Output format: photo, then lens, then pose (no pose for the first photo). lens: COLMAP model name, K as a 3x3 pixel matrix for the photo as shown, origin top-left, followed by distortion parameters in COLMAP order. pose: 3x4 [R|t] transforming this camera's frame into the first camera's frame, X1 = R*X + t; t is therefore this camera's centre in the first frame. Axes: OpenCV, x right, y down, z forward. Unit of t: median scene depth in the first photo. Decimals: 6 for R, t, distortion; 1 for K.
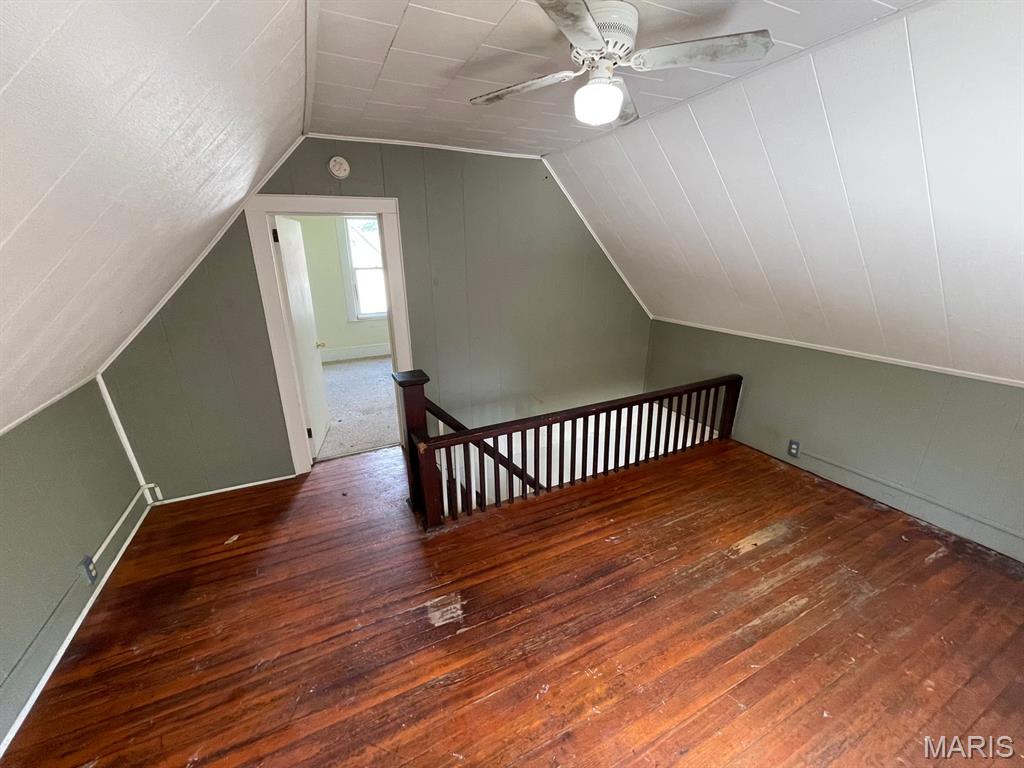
lens RADIAL K [[414.9, 0, 511.4], [0, 414.9, 388.7], [0, 0, 1]] dist [0.000369, 0.000951]
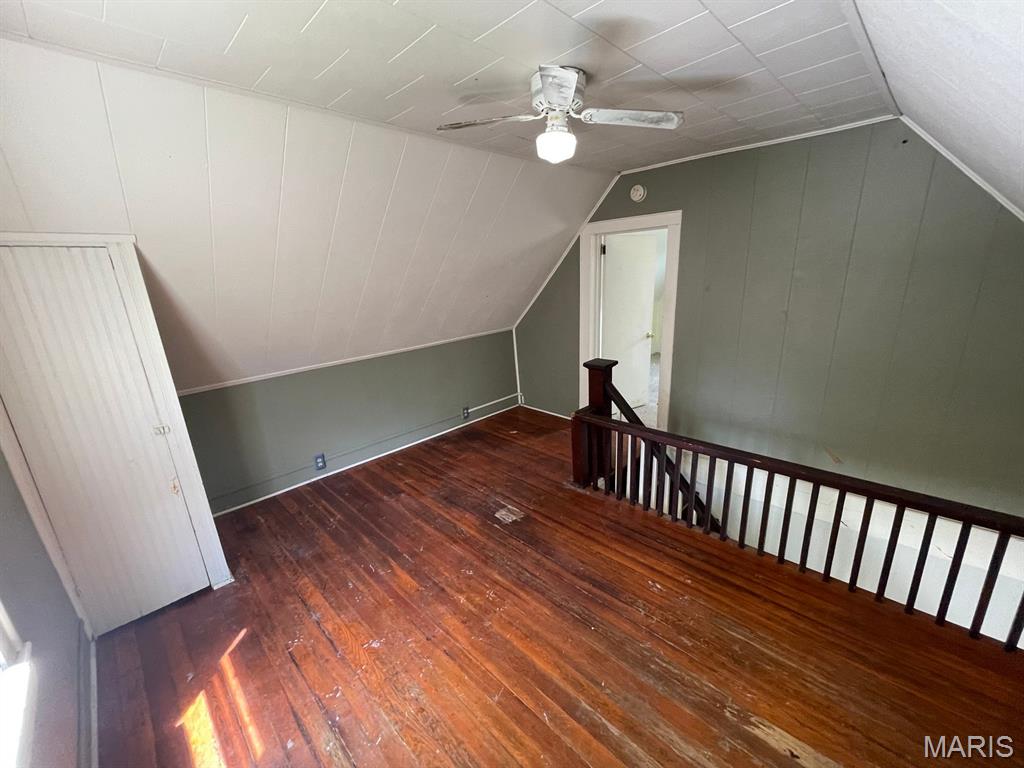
lens RADIAL K [[414.9, 0, 511.4], [0, 414.9, 388.7], [0, 0, 1]] dist [0.000369, 0.000951]
pose [[0.327134, 0.262570, -0.907767, 0.953422], [-0.257975, 0.948947, 0.181515, -0.131827], [0.909083, 0.174801, 0.378170, 0.362386]]
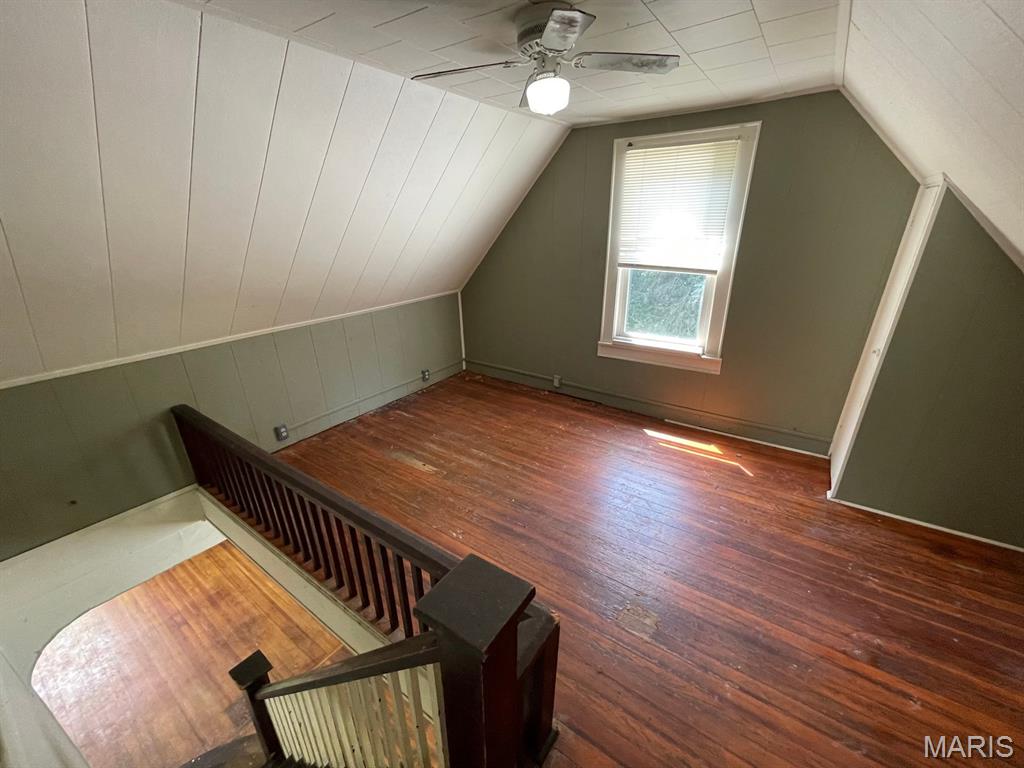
lens RADIAL K [[414.9, 0, 511.4], [0, 414.9, 388.7], [0, 0, 1]] dist [0.000369, 0.000951]
pose [[-0.482495, -0.308275, 0.819857, -0.583037], [0.296488, 0.823281, 0.484049, -0.399996], [-0.824193, 0.476629, -0.305829, 1.179364]]
